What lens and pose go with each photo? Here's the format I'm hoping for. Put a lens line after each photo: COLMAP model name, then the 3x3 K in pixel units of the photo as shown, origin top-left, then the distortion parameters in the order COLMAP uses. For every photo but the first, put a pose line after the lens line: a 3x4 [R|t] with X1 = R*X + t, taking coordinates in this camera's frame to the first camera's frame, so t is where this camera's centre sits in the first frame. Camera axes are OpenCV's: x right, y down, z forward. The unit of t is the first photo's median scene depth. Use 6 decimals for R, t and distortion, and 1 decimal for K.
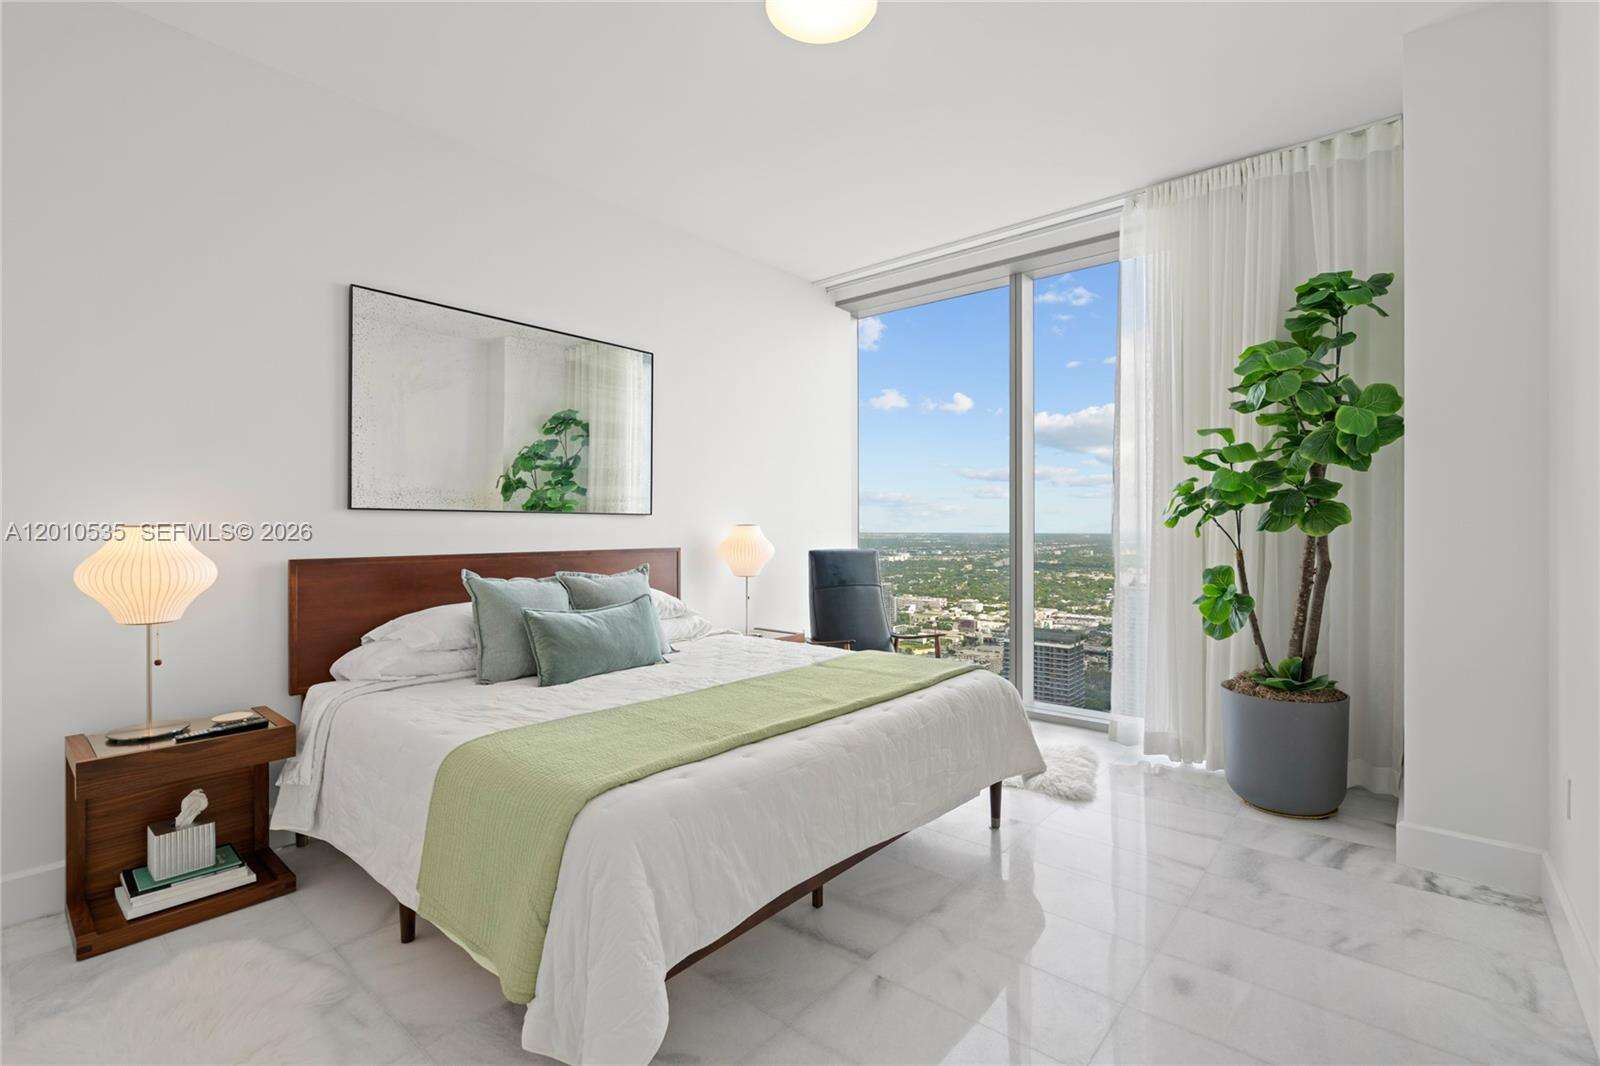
lens RADIAL K [[725.2, 0, 800.0], [0, 725.2, 533.0], [0, 0, 1]] dist [-0.008905, -0.000120]
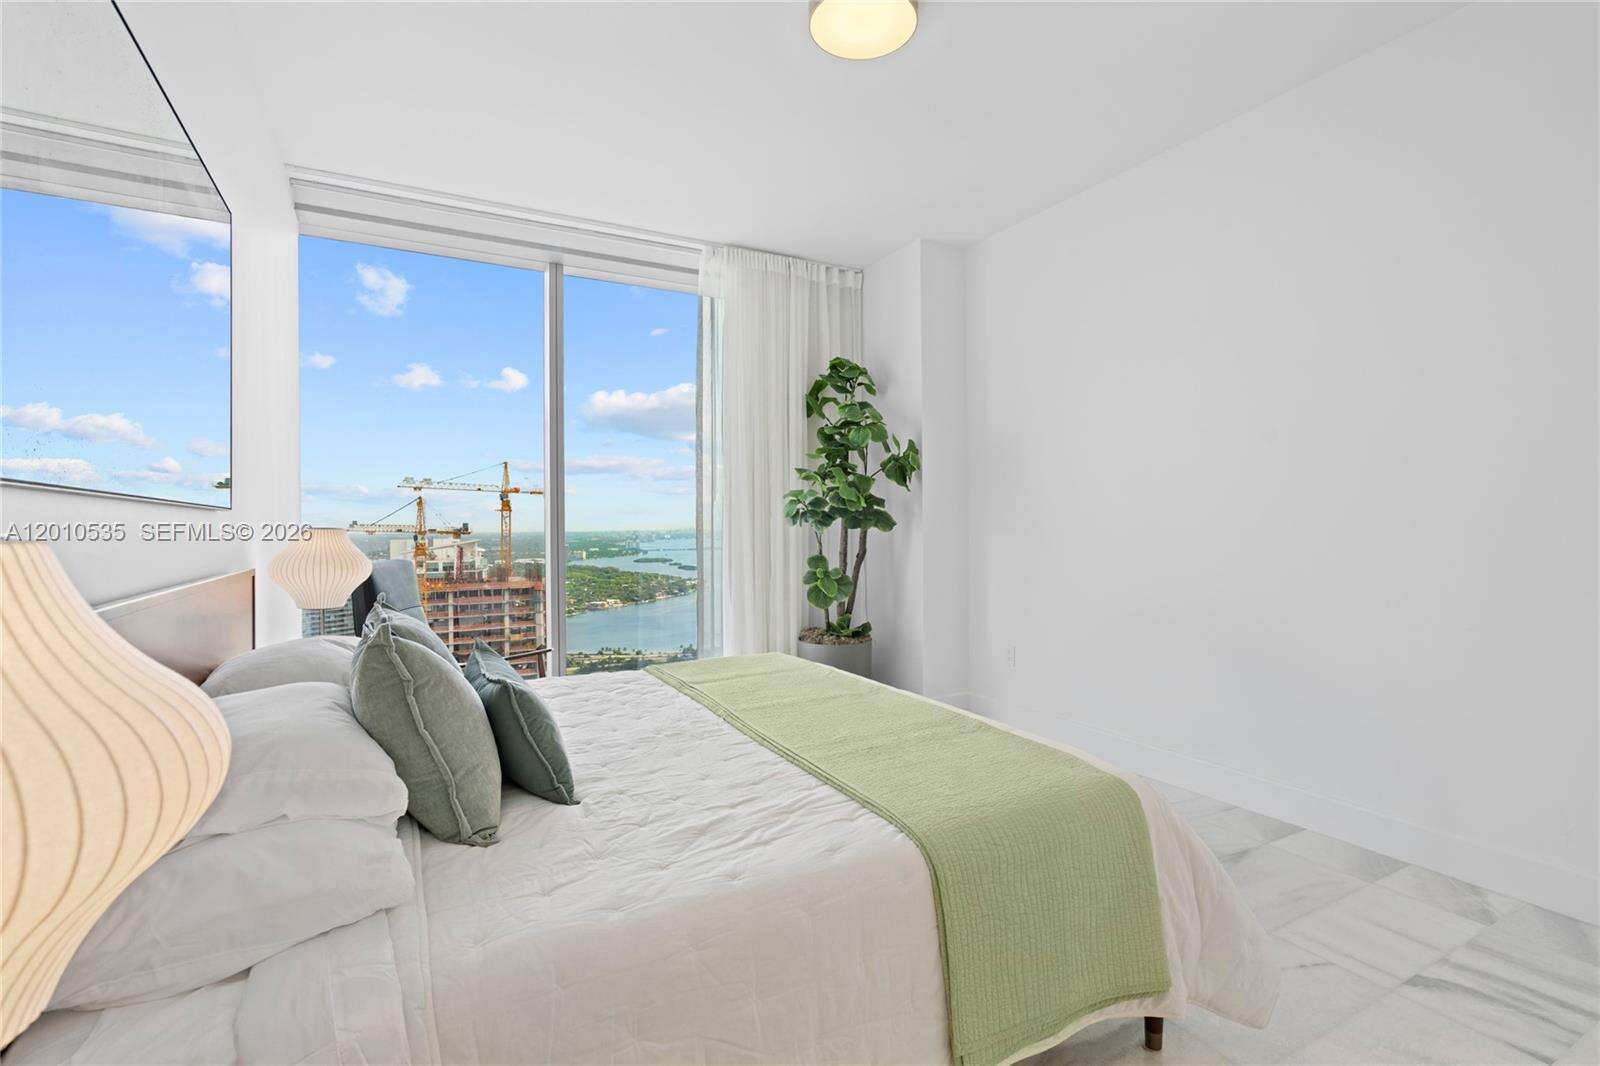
lens RADIAL K [[729.3, 0, 804.1], [0, 729.3, 524.6], [0, 0, 1]] dist [-0.006083, 0.000467]
pose [[0.370878, -0.002802, 0.928677, -0.722645], [0.005142, 0.999986, 0.000964, -0.012335], [-0.928667, 0.004418, 0.370887, 0.508492]]
